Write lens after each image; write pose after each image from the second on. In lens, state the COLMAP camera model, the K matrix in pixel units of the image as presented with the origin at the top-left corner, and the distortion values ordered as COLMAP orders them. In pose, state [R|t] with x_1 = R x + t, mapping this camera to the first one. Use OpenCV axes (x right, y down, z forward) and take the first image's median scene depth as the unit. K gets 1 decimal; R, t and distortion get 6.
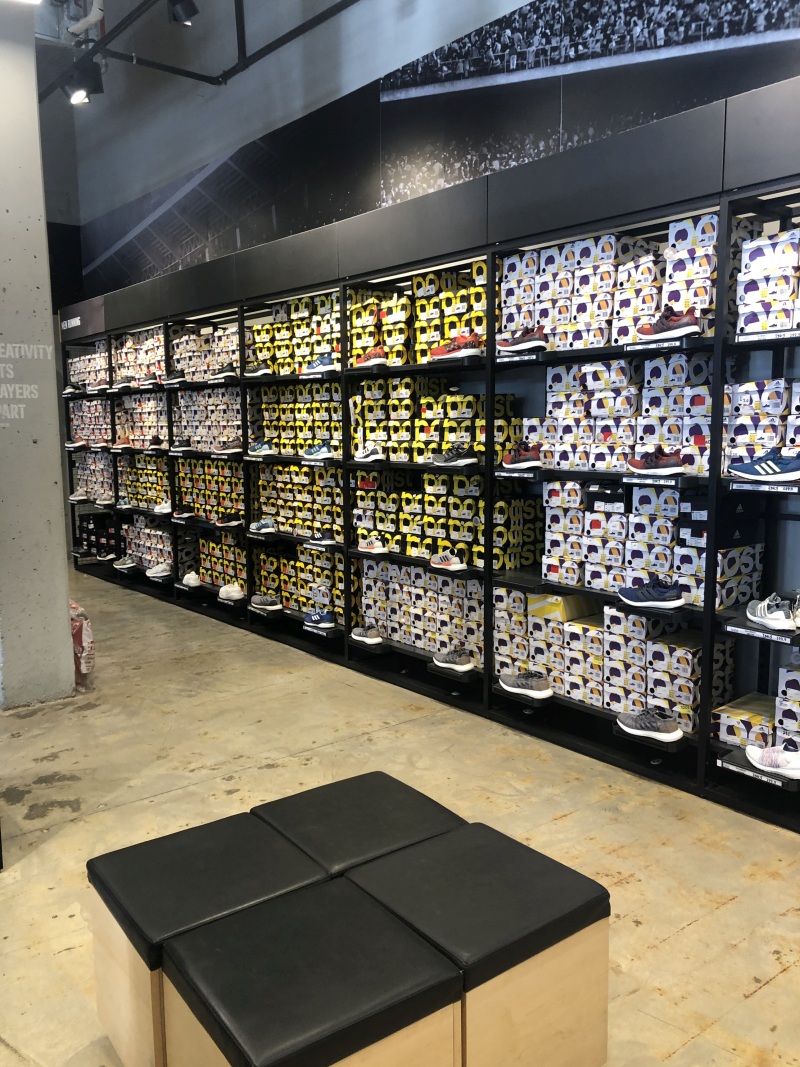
lens RADIAL K [[891.1, 0, 400.4], [0, 891.1, 534.1], [0, 0, 1]] dist [-0.066664, -0.001437]
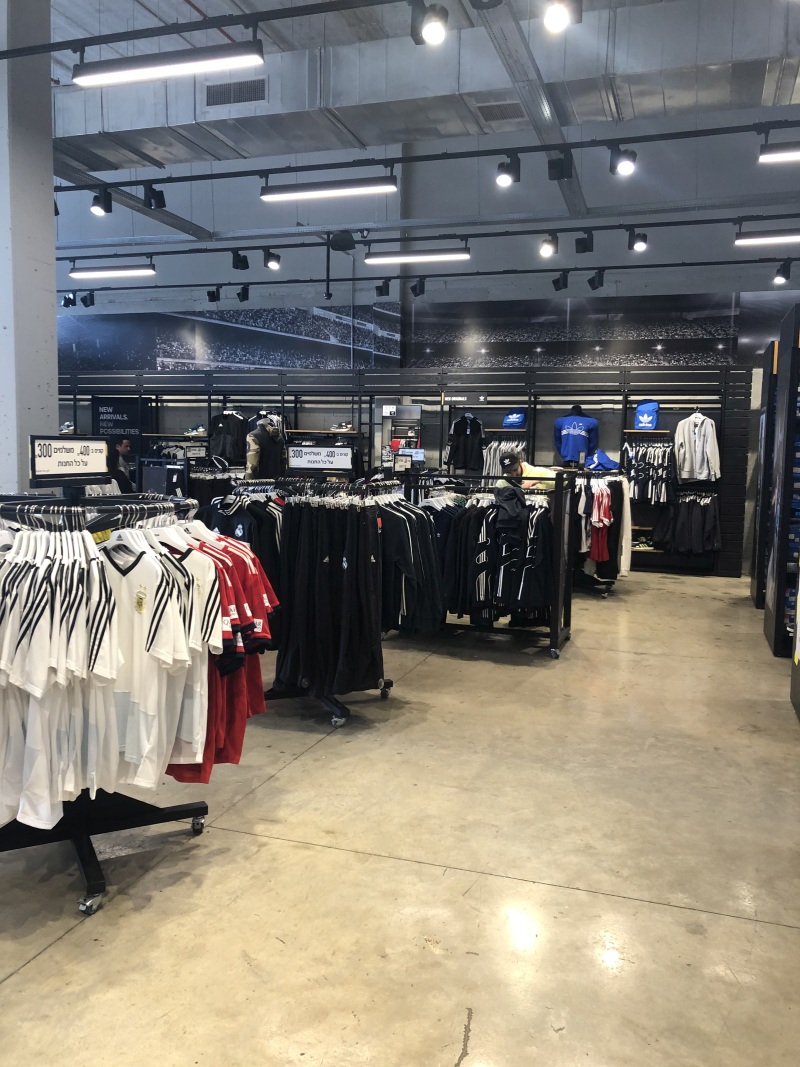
lens RADIAL K [[891.1, 0, 399.8], [0, 891.1, 534.4], [0, 0, 1]] dist [-0.066664, -0.001437]
pose [[0.827701, -0.033055, 0.560195, -1.500614], [0.049083, 0.998702, -0.013591, 0.455629], [-0.559019, 0.038745, 0.828249, -2.577665]]
